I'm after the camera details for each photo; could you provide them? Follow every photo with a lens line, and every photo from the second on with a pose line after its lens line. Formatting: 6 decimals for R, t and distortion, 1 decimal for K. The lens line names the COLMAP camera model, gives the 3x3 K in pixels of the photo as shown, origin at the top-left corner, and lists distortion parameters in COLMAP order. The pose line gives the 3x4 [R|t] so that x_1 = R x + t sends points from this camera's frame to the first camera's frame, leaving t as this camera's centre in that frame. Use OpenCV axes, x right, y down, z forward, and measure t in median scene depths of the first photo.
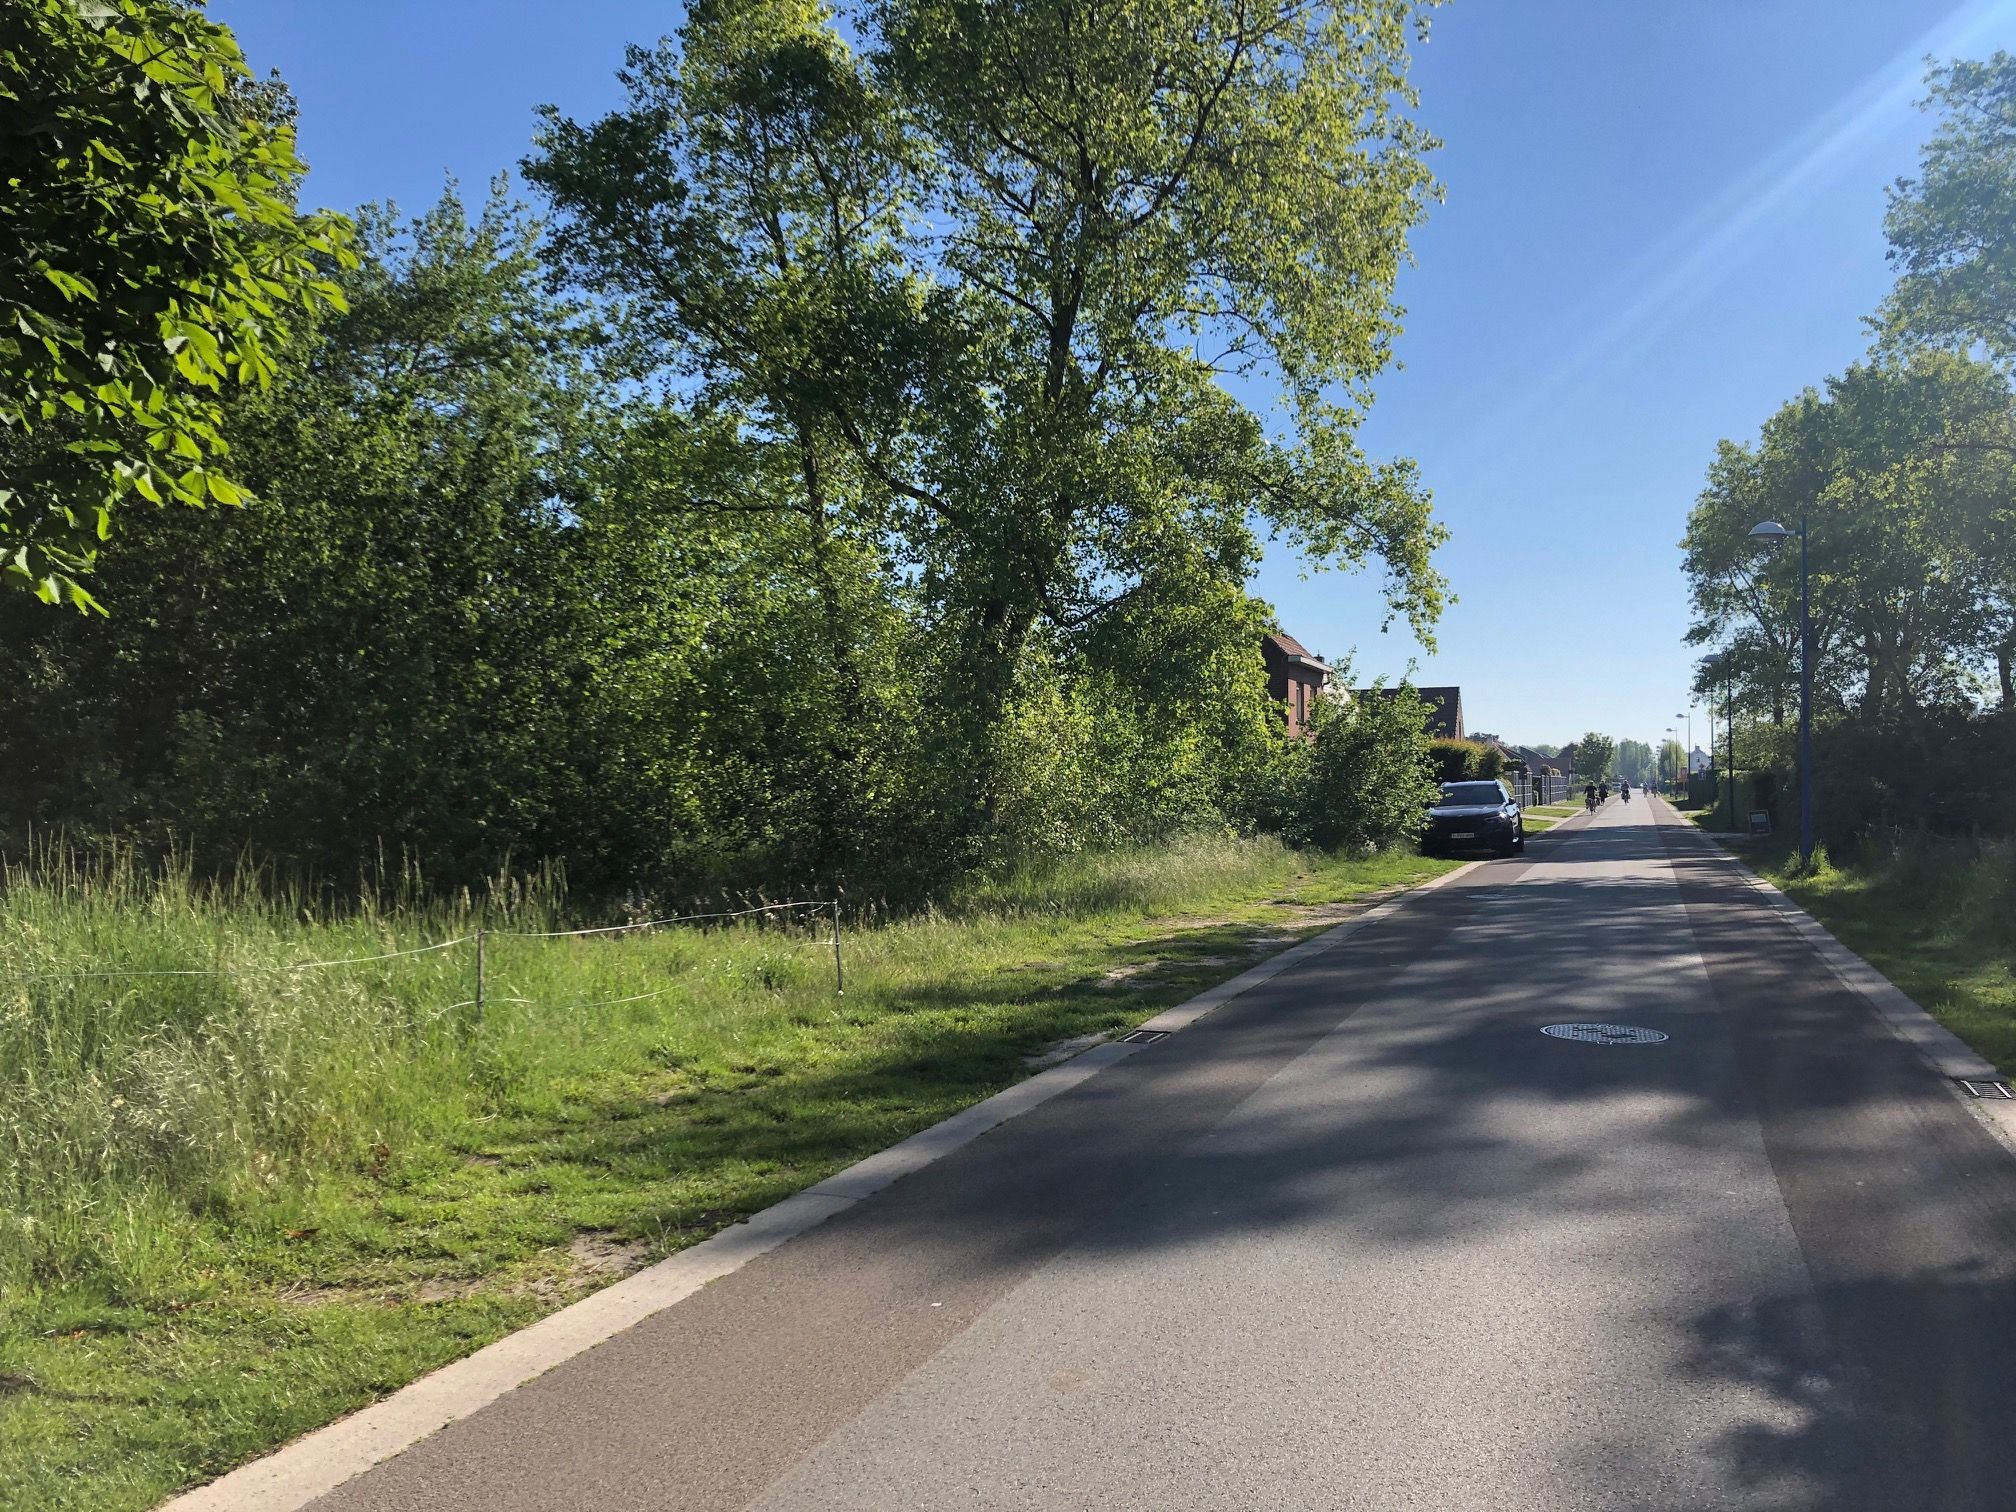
lens RADIAL K [[1631.5, 0, 1008.0], [0, 1631.5, 756.0], [0, 0, 1]] dist [0.005266, 0.008358]
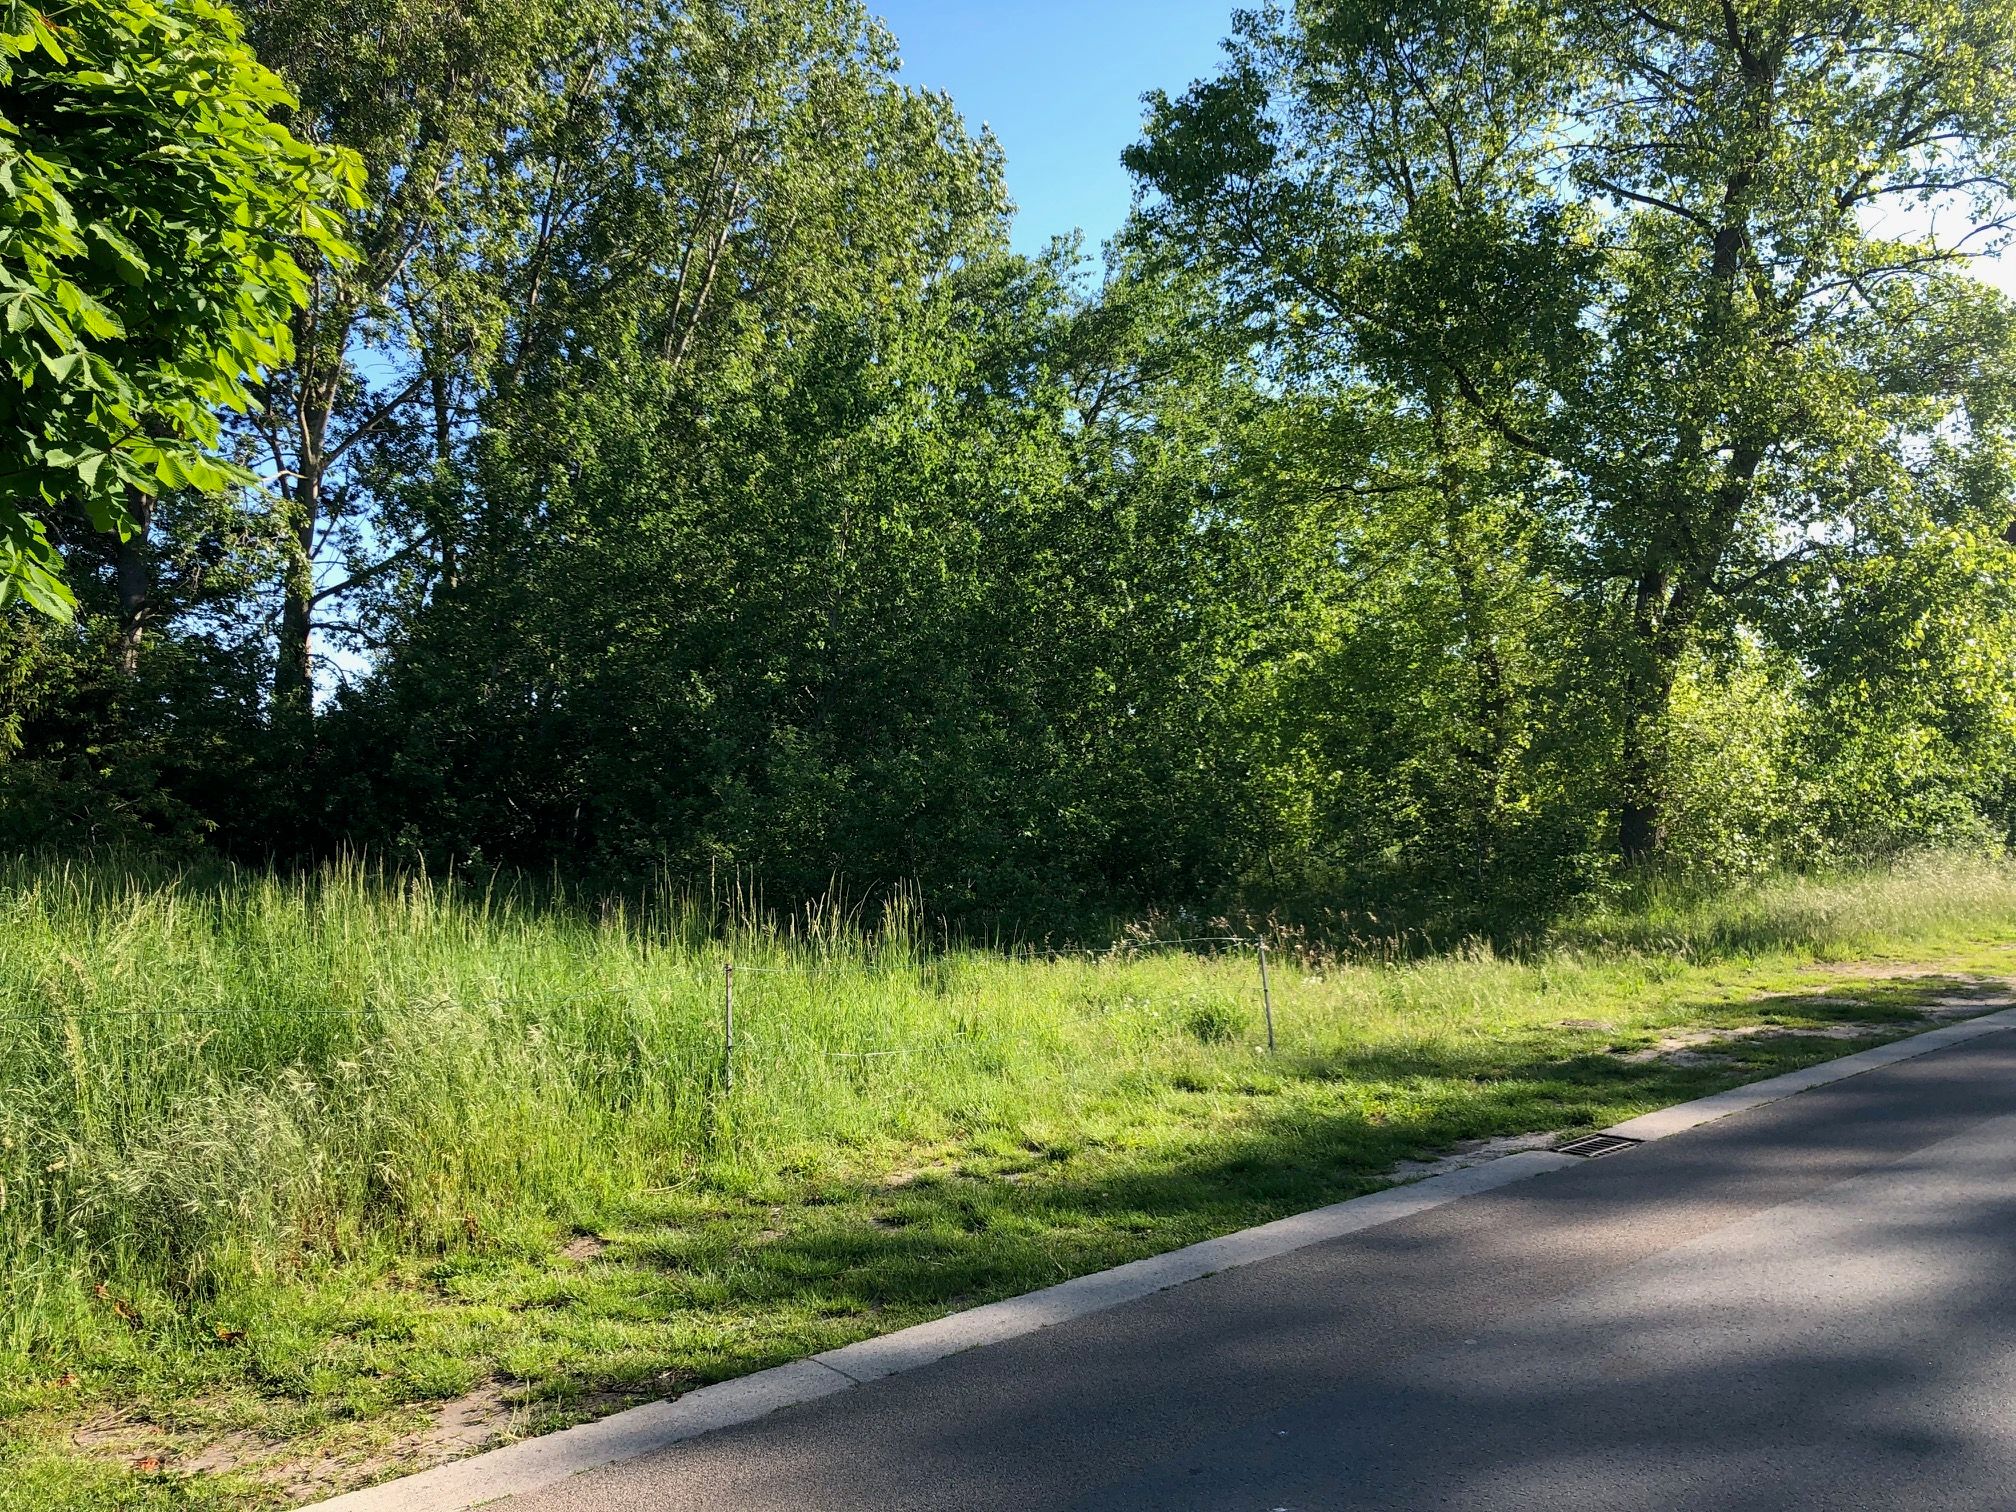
lens RADIAL K [[1631.5, 0, 1008.0], [0, 1631.5, 756.0], [0, 0, 1]] dist [0.005266, 0.008358]
pose [[0.888820, -0.018185, -0.457896, 0.082379], [0.016600, 0.999834, -0.007486, 0.000589], [0.457956, -0.000948, 0.888974, 0.107379]]
